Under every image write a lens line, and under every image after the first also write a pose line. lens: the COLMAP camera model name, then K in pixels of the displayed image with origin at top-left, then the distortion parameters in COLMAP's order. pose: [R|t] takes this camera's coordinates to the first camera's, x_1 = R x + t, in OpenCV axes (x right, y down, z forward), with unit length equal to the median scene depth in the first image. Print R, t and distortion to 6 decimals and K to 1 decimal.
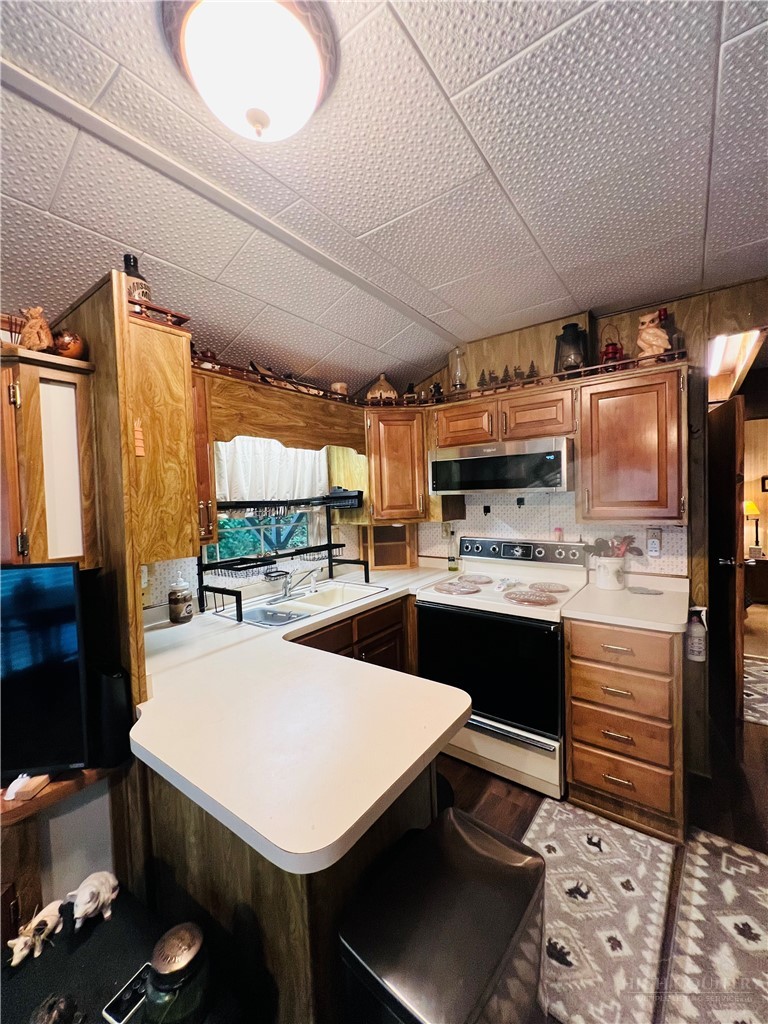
lens RADIAL K [[410.6, 0, 383.7], [0, 410.6, 509.4], [0, 0, 1]] dist [-0.001180, 0.000527]
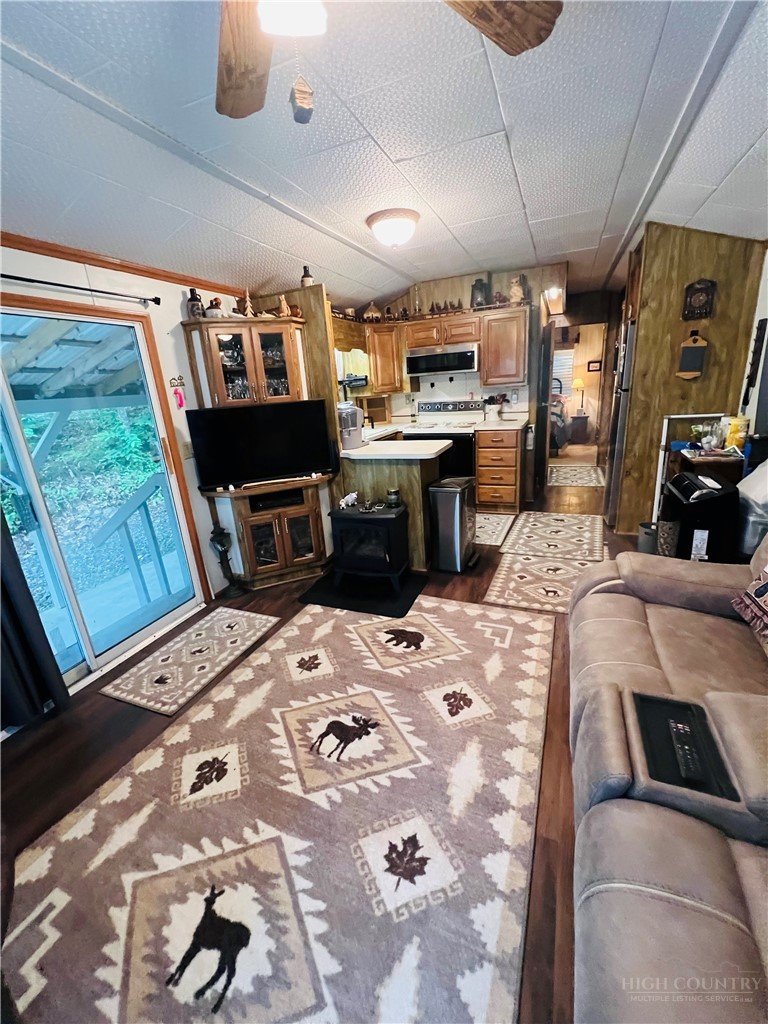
lens RADIAL K [[410.6, 0, 380.6], [0, 410.6, 506.3], [0, 0, 1]] dist [-0.001180, 0.000527]
pose [[0.971676, -0.099930, 0.214148, -0.570593], [0.045913, 0.968755, 0.243735, 0.095005], [-0.231814, -0.226999, 0.945904, -1.063036]]
